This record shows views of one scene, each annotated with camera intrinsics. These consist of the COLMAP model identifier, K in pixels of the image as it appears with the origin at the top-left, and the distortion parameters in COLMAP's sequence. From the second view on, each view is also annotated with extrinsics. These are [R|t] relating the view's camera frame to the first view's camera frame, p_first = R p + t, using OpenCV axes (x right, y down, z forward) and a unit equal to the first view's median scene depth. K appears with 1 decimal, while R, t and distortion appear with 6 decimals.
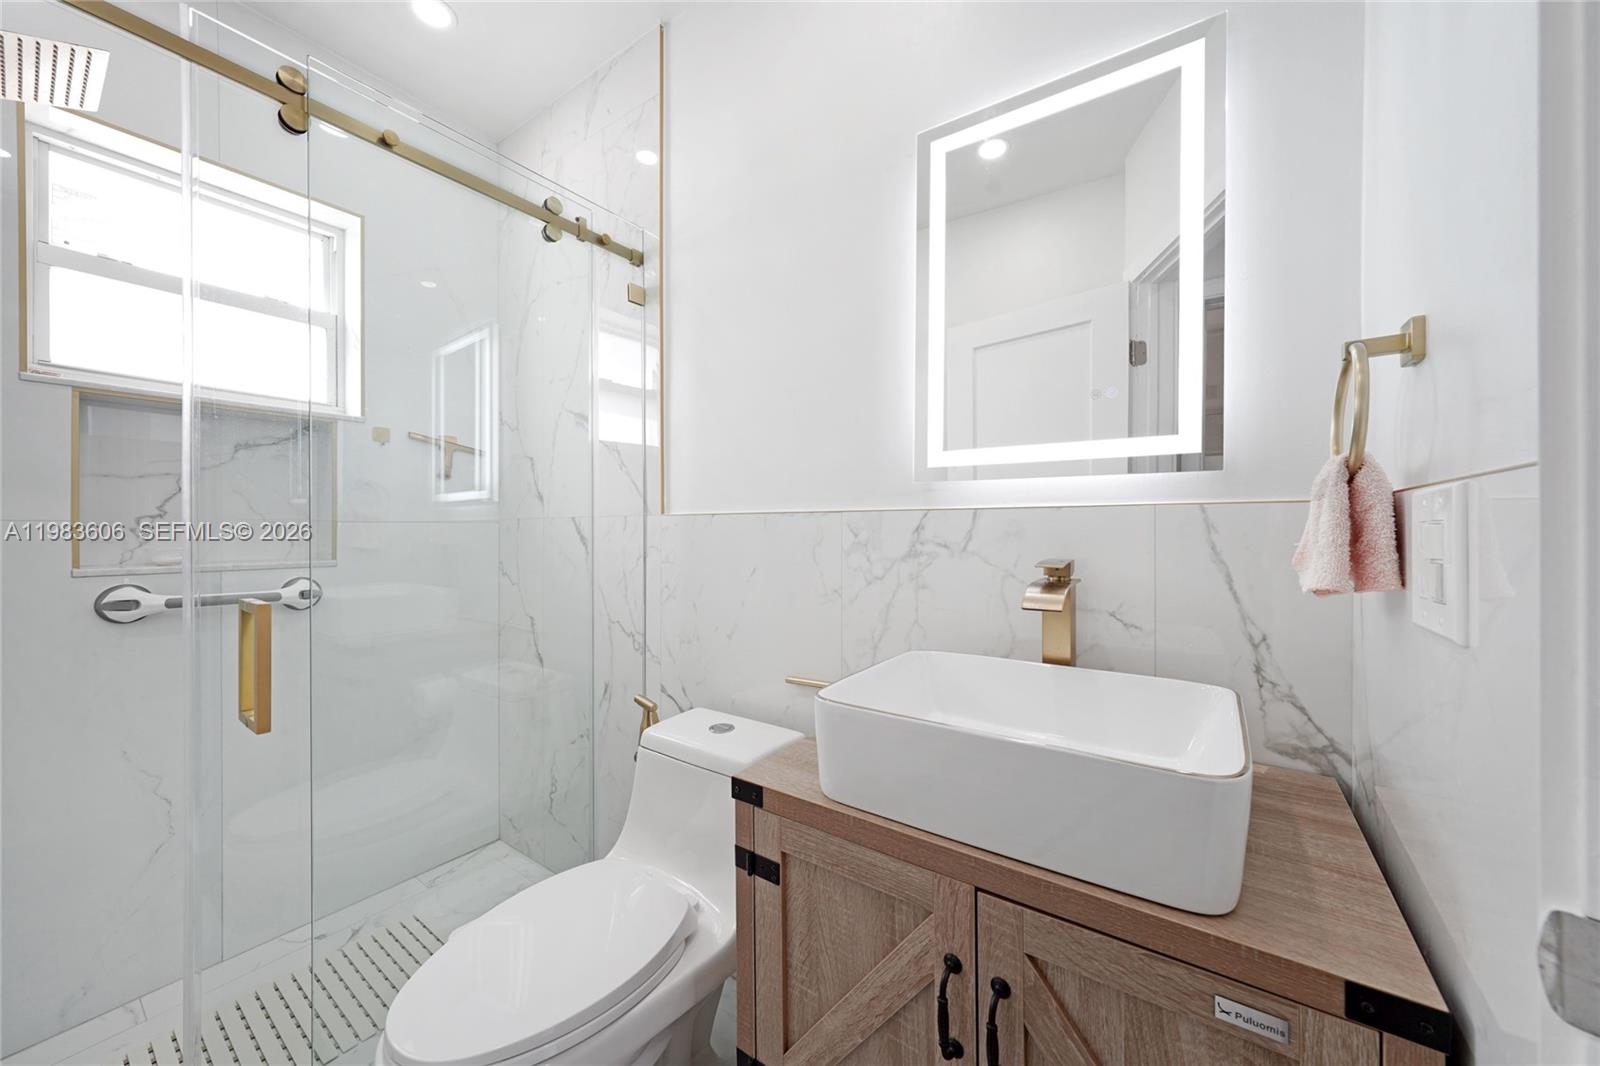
lens RADIAL K [[577.8, 0, 802.4], [0, 577.8, 527.1], [0, 0, 1]] dist [-0.003471, -0.000244]
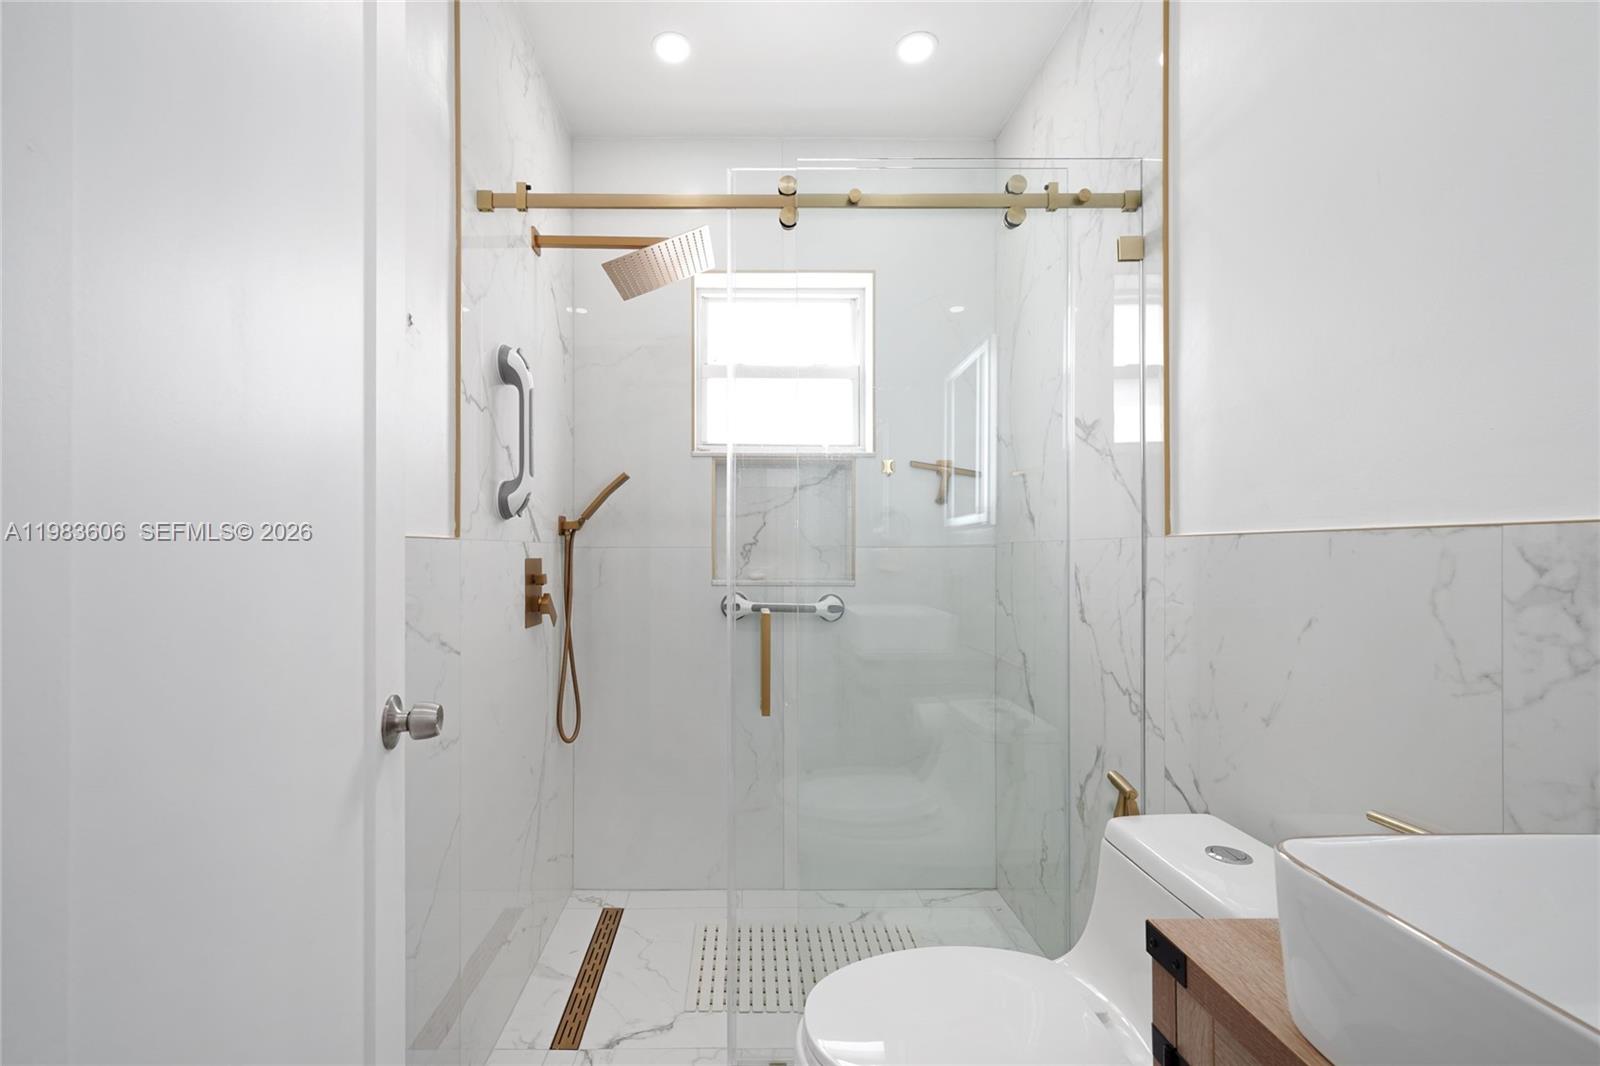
lens RADIAL K [[668.2, 0, 802.9], [0, 668.2, 546.9], [0, 0, 1]] dist [-0.000119, -0.001045]
pose [[0.574622, -0.002648, -0.818415, 0.197174], [-0.000222, 0.999994, -0.003391, -0.004784], [0.818419, 0.002130, 0.574618, 0.143569]]
